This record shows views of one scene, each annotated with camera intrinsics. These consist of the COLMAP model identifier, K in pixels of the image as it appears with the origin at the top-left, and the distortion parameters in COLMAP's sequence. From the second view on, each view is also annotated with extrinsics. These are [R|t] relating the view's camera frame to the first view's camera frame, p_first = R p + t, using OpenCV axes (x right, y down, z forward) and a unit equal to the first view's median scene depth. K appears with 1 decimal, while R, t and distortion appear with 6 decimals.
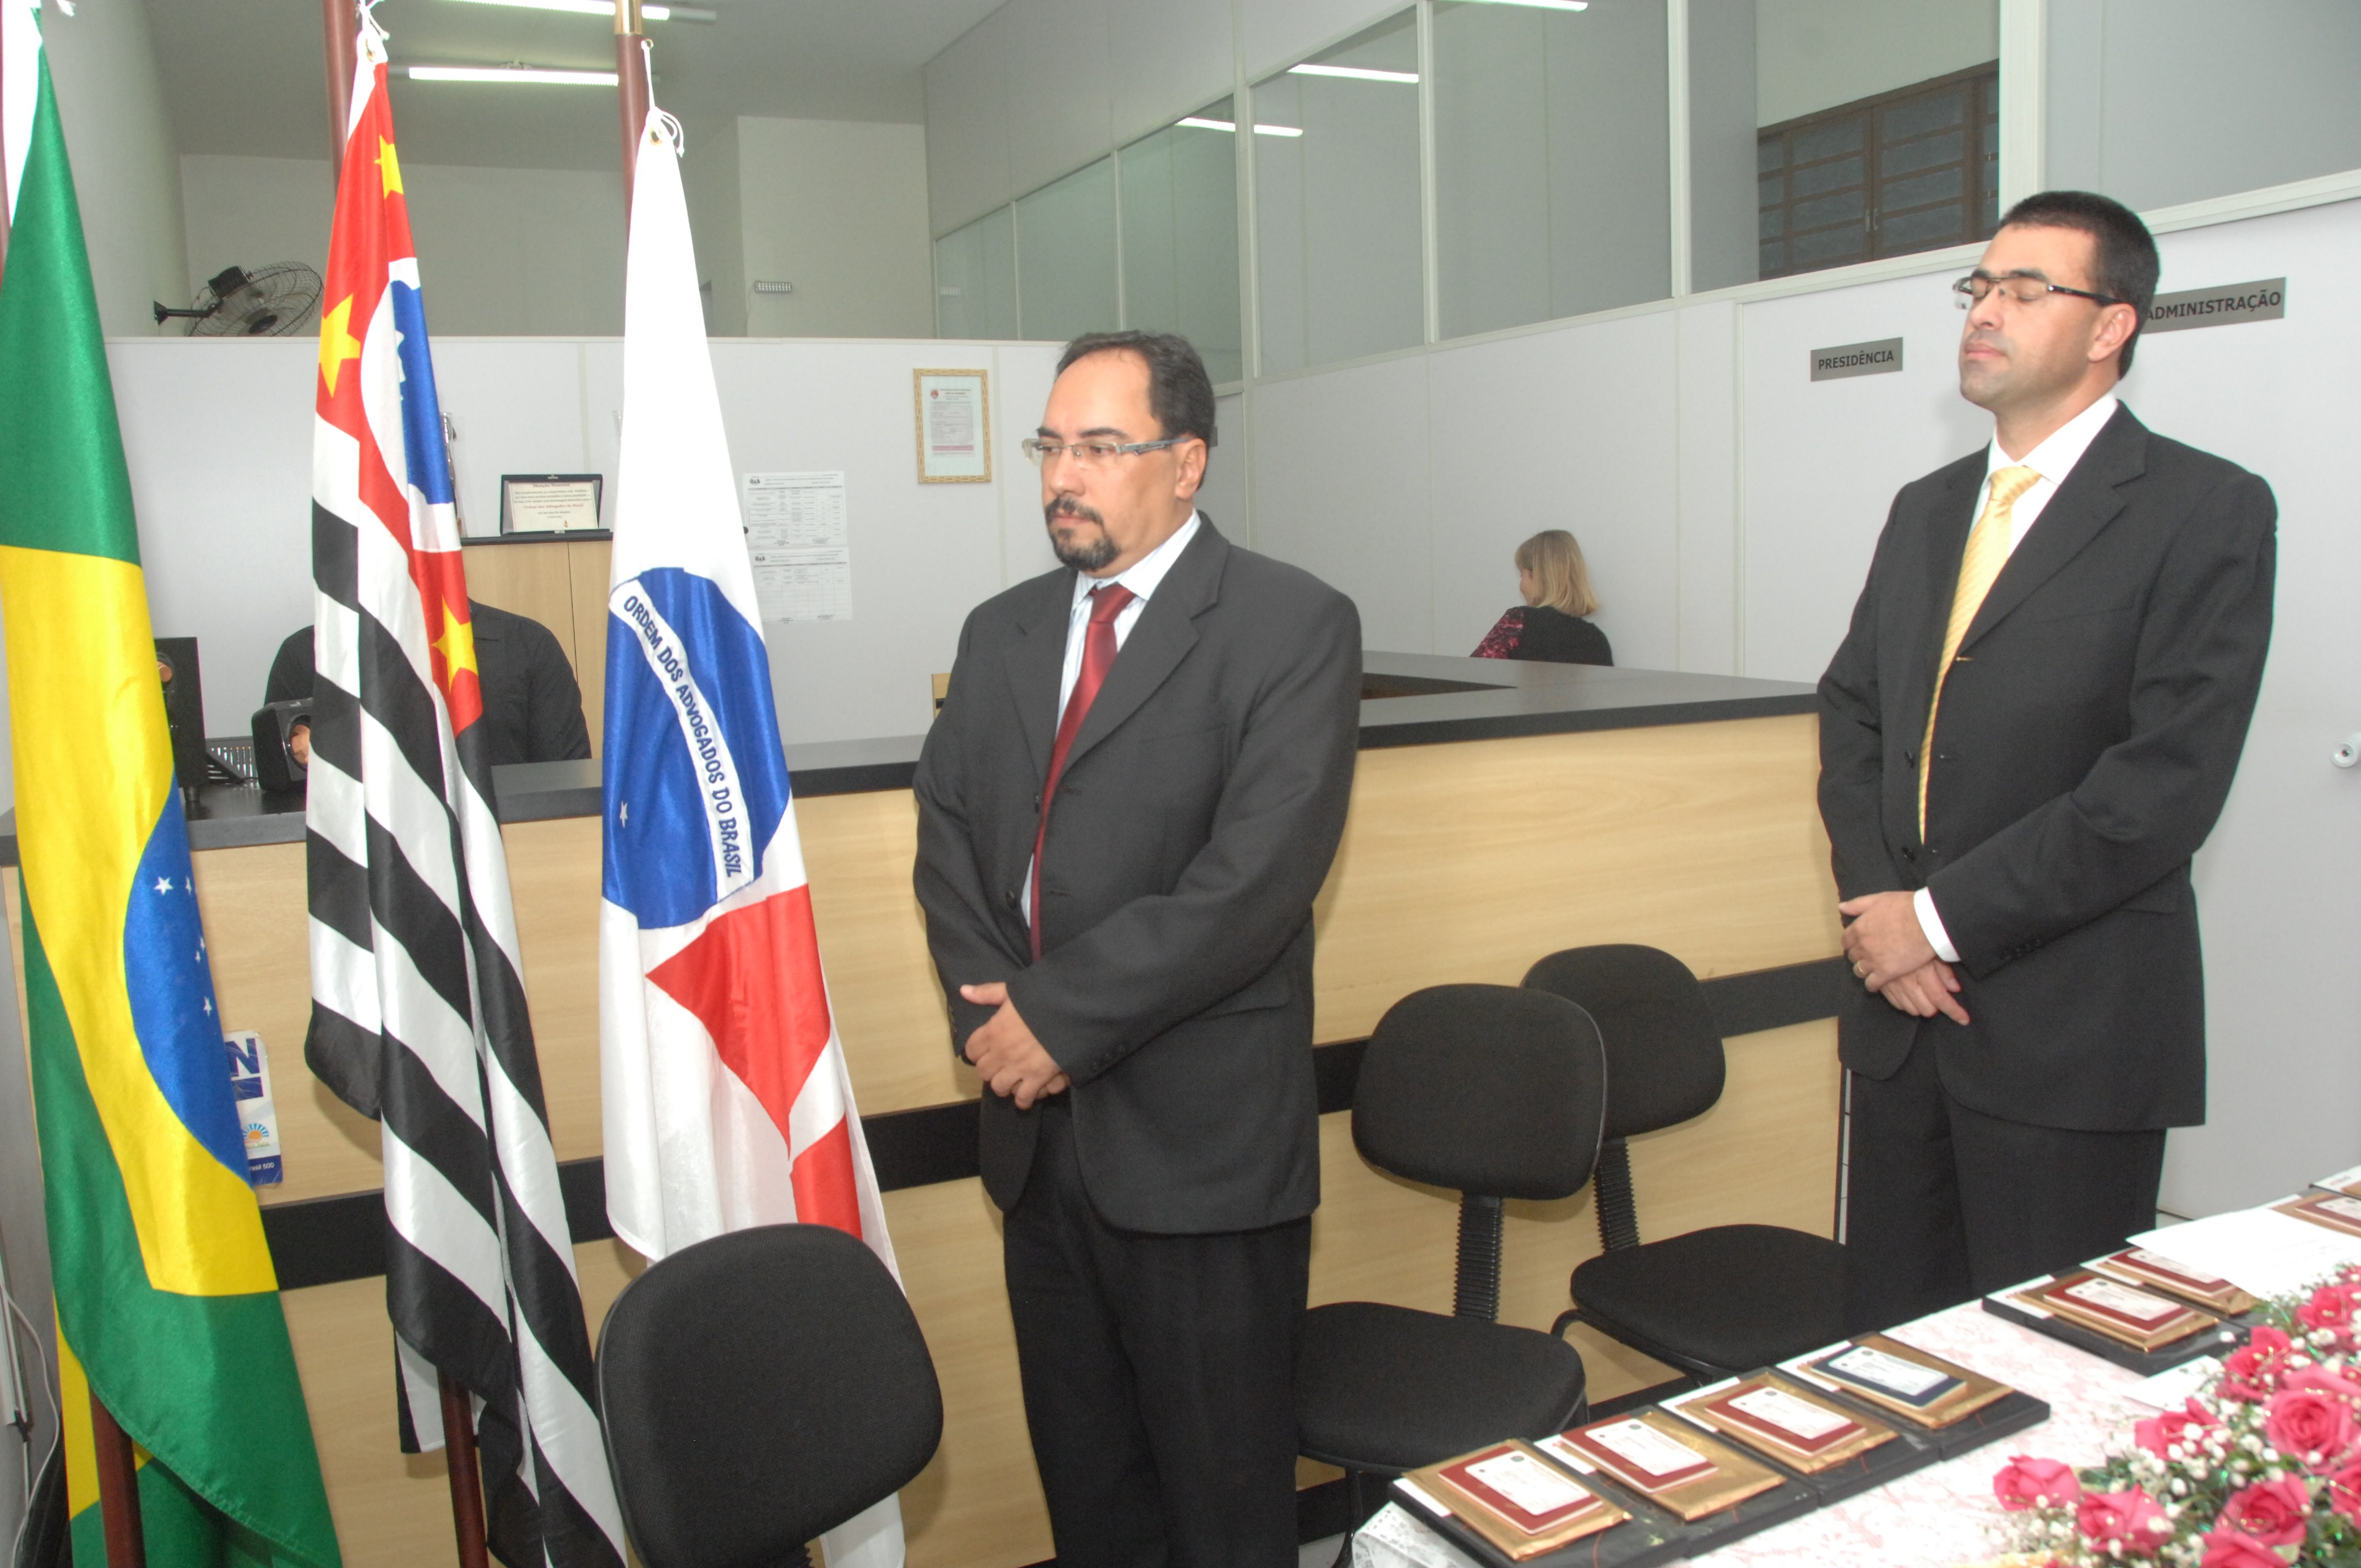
lens RADIAL K [[1811.0, 0, 1174.5], [0, 1811.0, 773.5], [0, 0, 1]] dist [-0.121264, 0.073473]
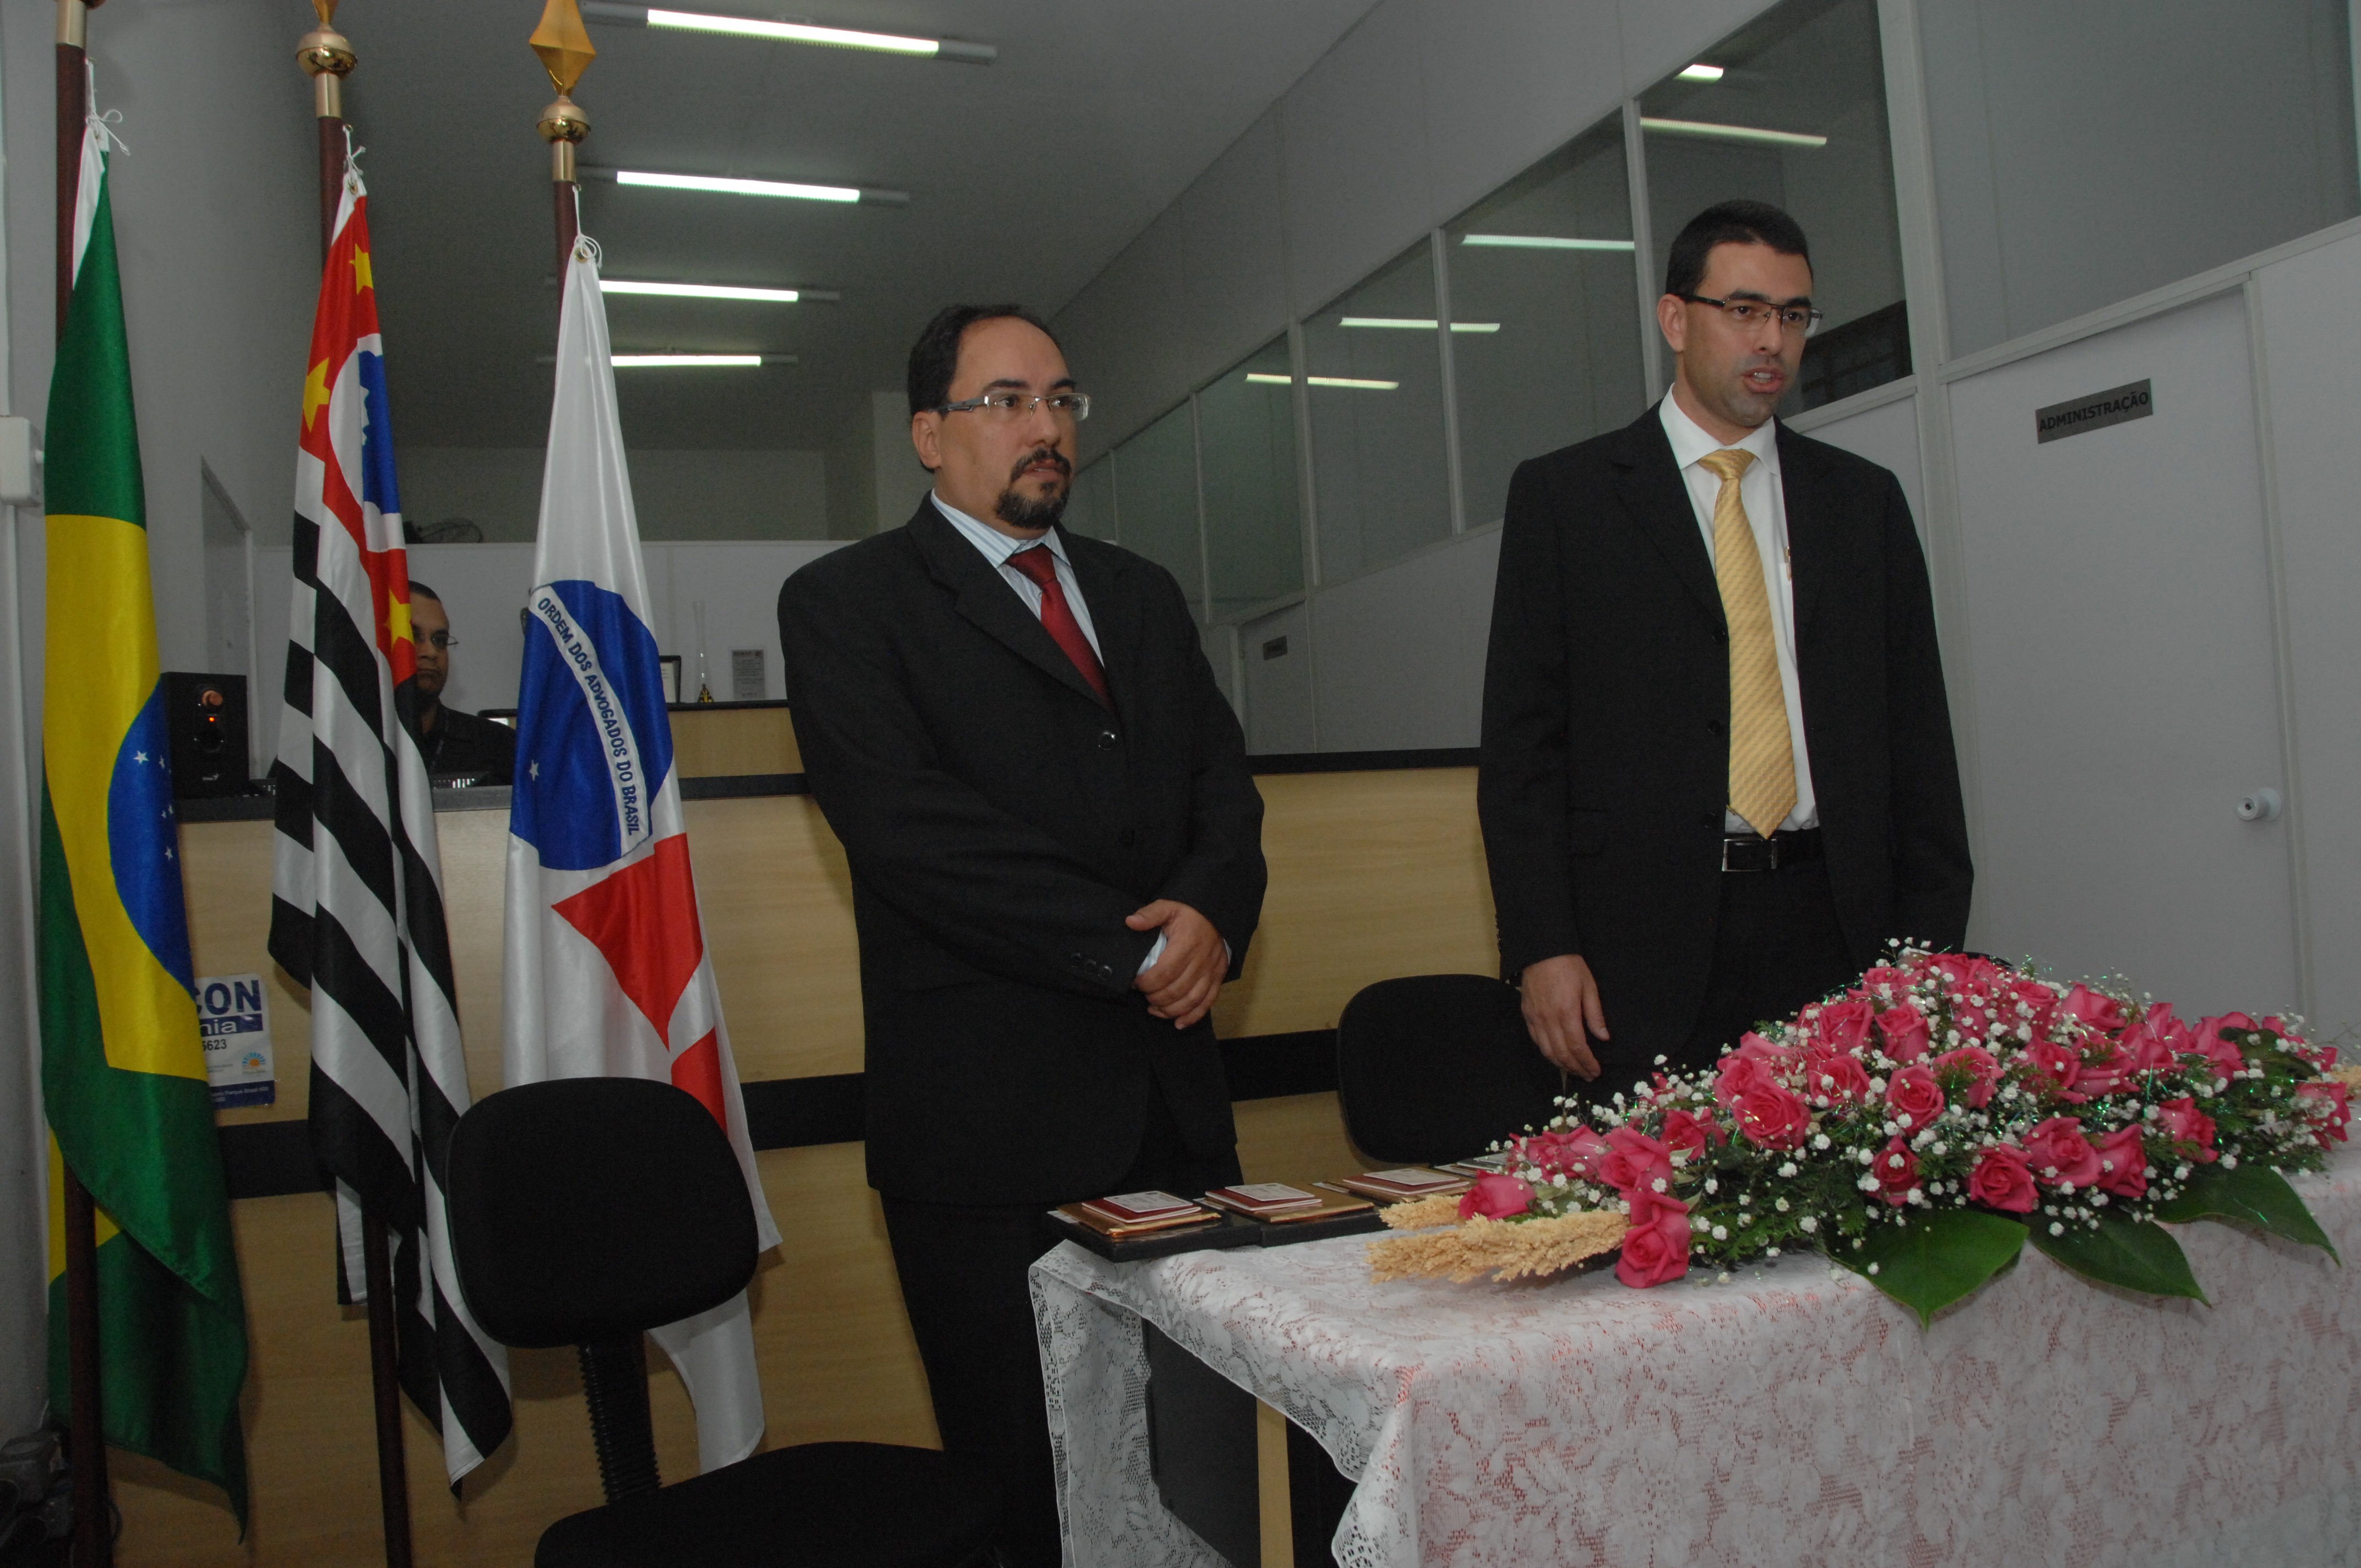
lens RADIAL K [[1811.0, 0, 1200.3], [0, 1811.0, 819.3], [0, 0, 1]] dist [-0.121264, 0.073473]
pose [[0.995502, -0.025838, -0.091152, 0.265429], [0.013182, 0.990511, -0.136802, 0.232297], [0.093822, 0.134986, 0.986396, -0.177736]]
